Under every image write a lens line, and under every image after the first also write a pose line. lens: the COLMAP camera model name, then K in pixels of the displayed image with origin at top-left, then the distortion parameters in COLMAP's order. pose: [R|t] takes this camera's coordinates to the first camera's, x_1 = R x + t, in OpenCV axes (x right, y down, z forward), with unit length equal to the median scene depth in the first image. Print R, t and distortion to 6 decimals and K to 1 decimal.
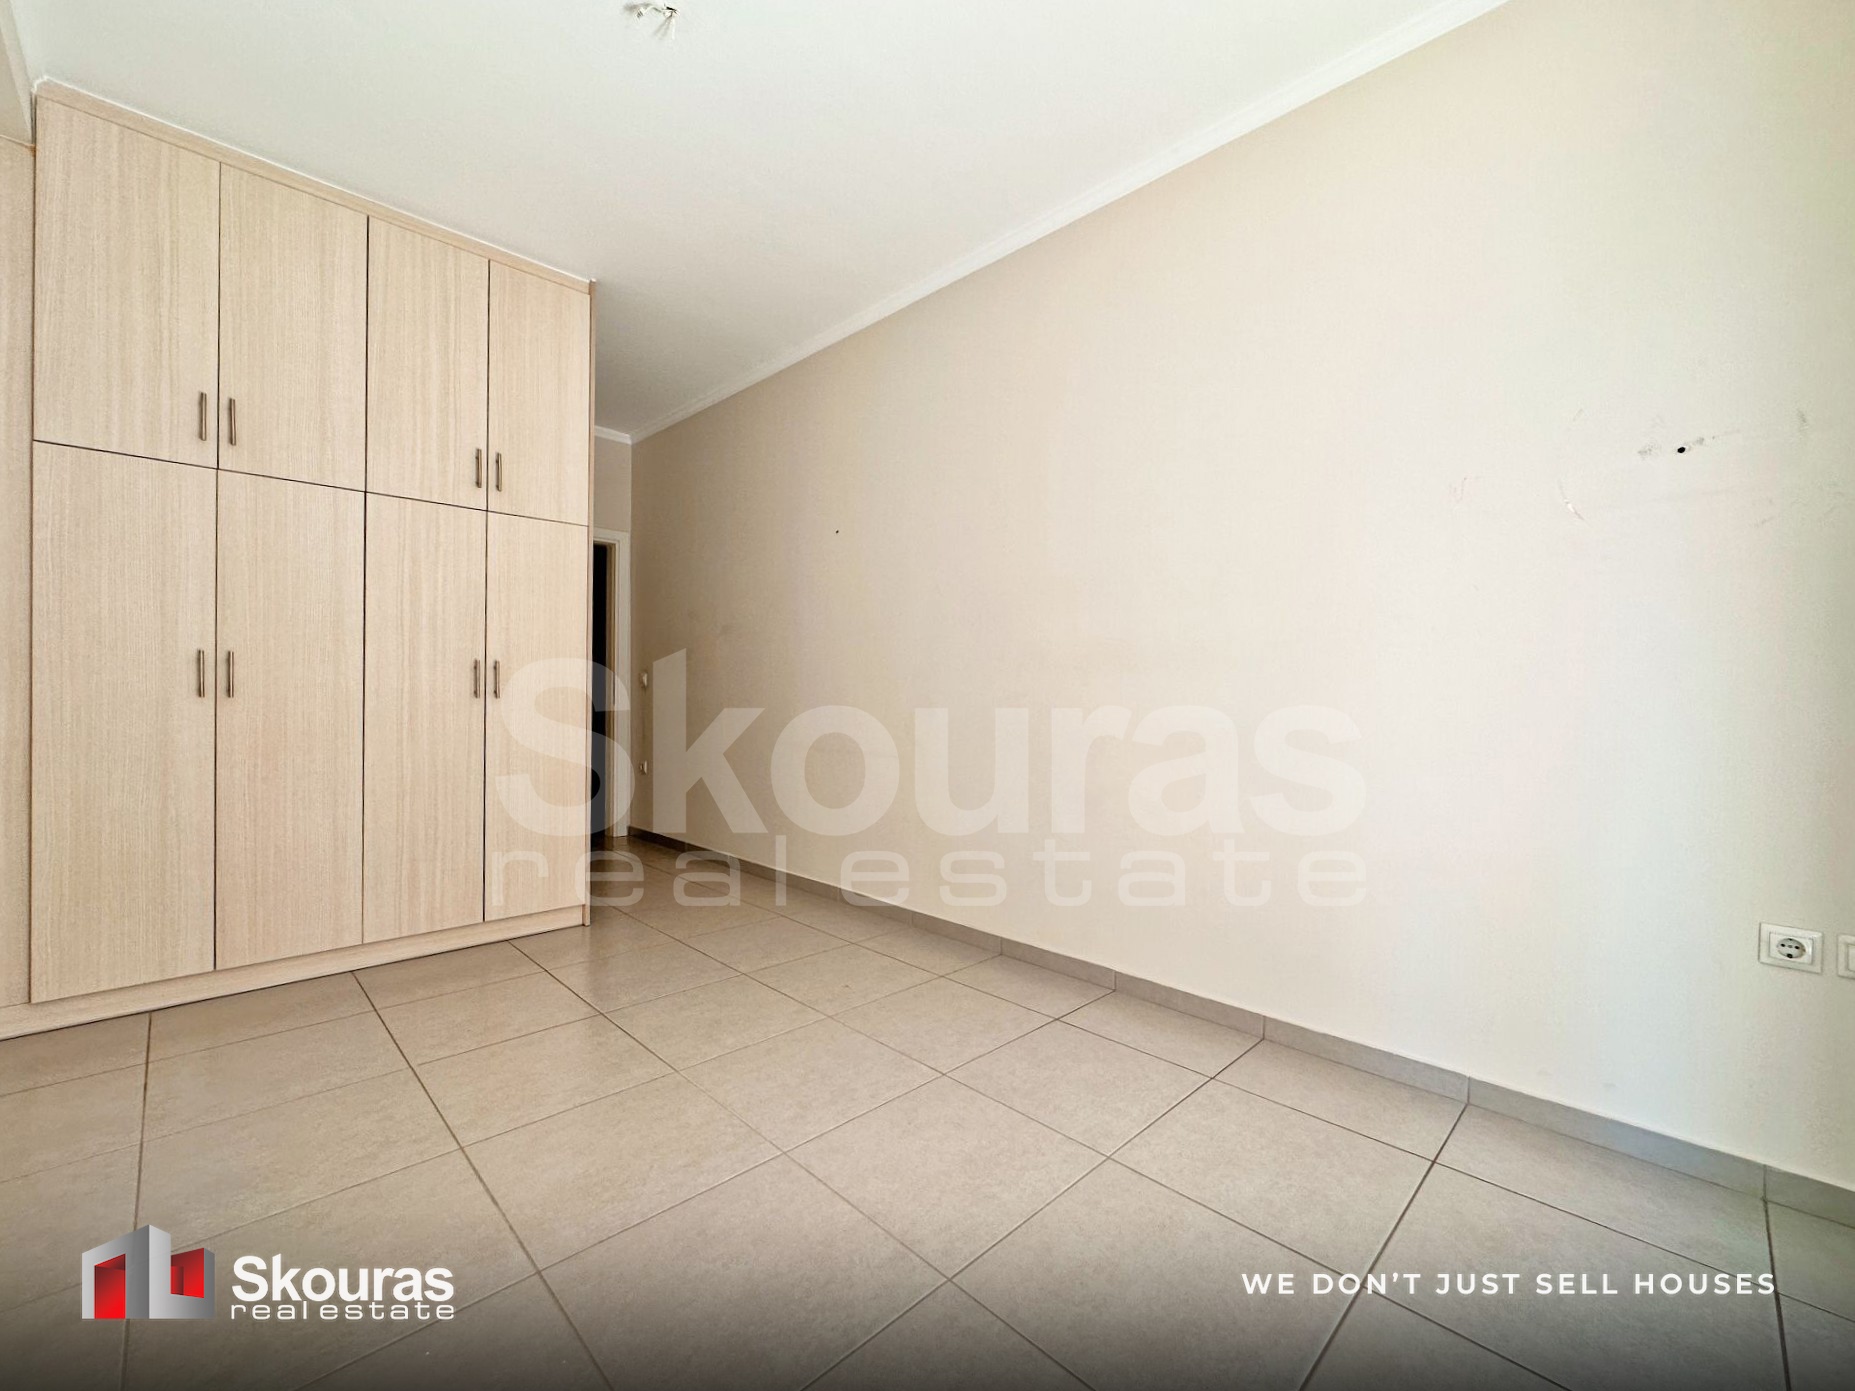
lens RADIAL K [[777.1, 0, 922.1], [0, 777.1, 686.2], [0, 0, 1]] dist [0.001576, 0.001937]
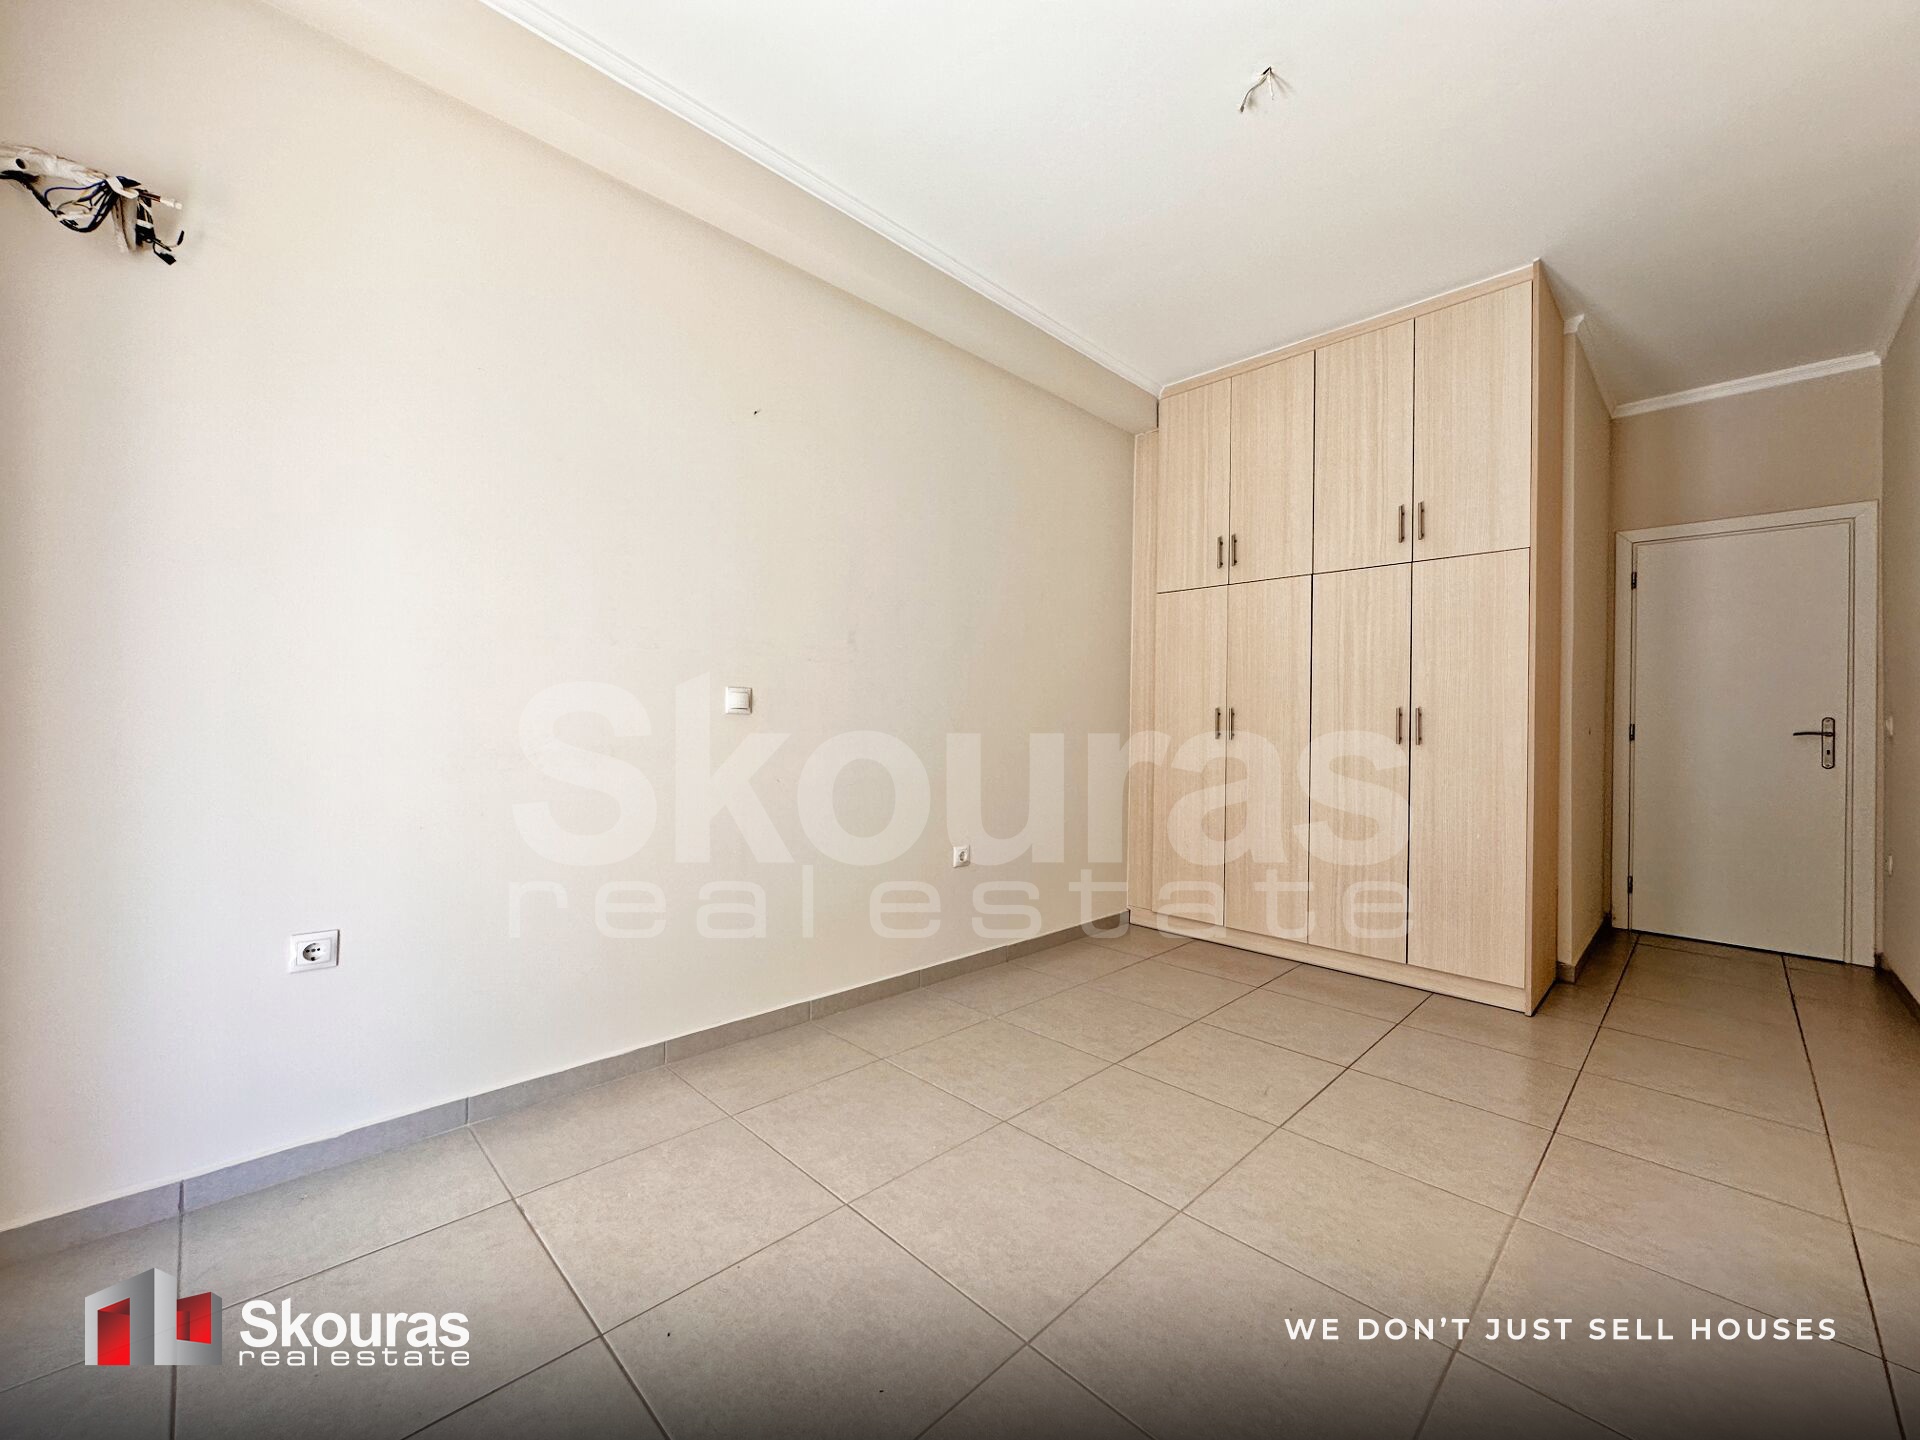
lens RADIAL K [[804.3, 0, 995.9], [0, 804.3, 710.4], [0, 0, 1]] dist [0.001576, 0.001937]
pose [[0.019600, -0.026035, -0.999469, 0.515603], [-0.007217, 0.999631, -0.026181, 0.002040], [0.999782, 0.007726, 0.019405, 0.457816]]
